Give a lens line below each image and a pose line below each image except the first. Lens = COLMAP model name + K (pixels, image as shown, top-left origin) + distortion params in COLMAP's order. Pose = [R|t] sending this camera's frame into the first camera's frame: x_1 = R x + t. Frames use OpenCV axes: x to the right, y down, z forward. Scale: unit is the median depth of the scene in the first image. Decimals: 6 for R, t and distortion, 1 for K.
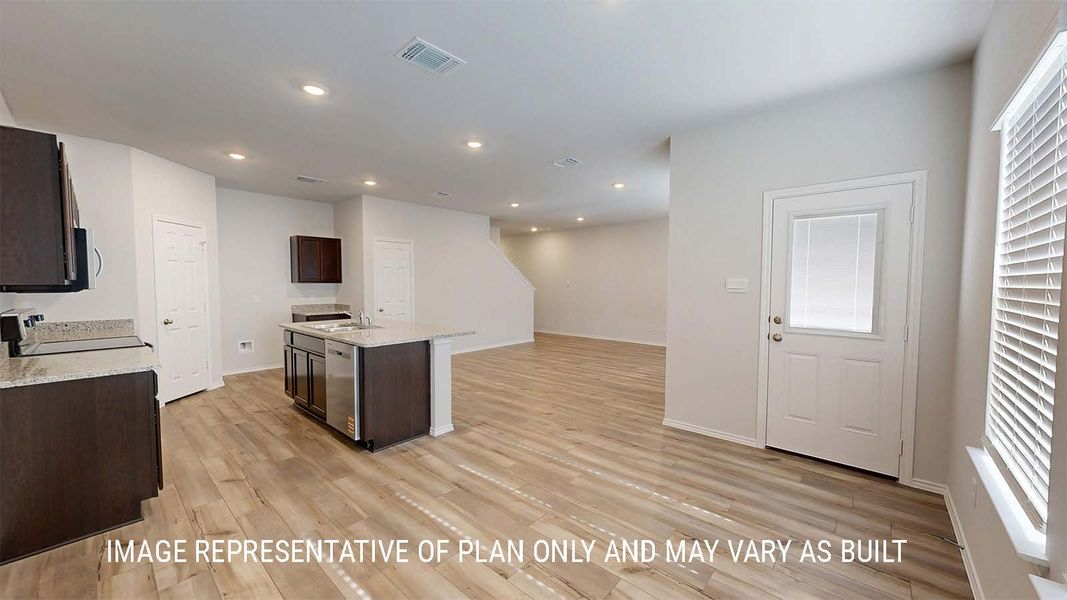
lens RADIAL K [[392.4, 0, 533.5], [0, 392.4, 300.0], [0, 0, 1]] dist [0.000467, 0.000027]
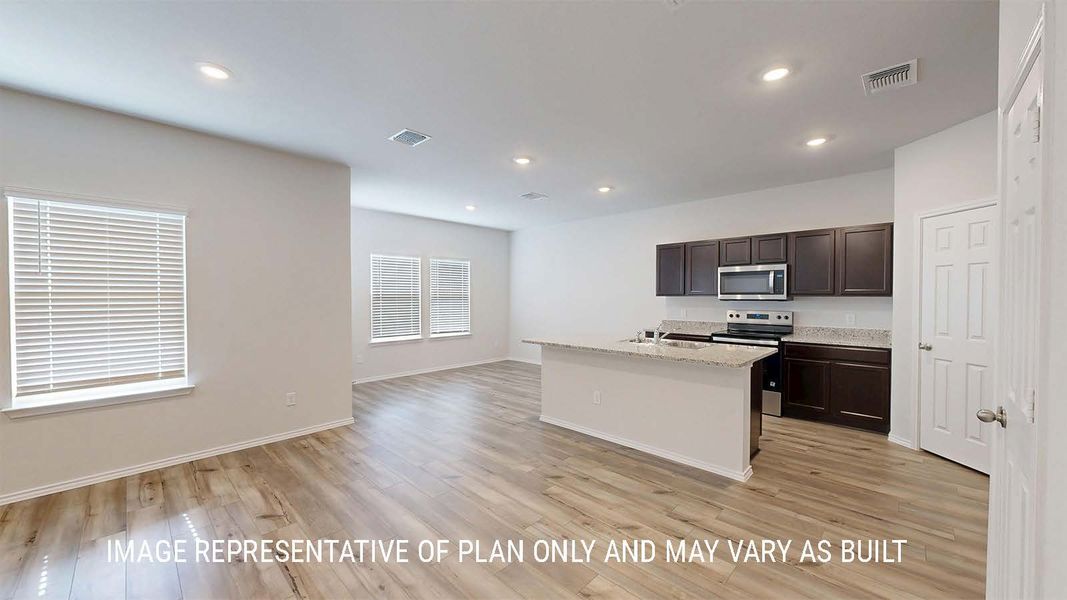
lens RADIAL K [[374.3, 0, 533.5], [0, 374.3, 300.0], [0, 0, 1]] dist [0.000385, 0.000009]
pose [[-0.999256, -0.001390, 0.038543, -0.265685], [0.000774, 0.998427, 0.056055, -0.108019], [-0.038560, 0.056043, -0.997683, 2.454470]]
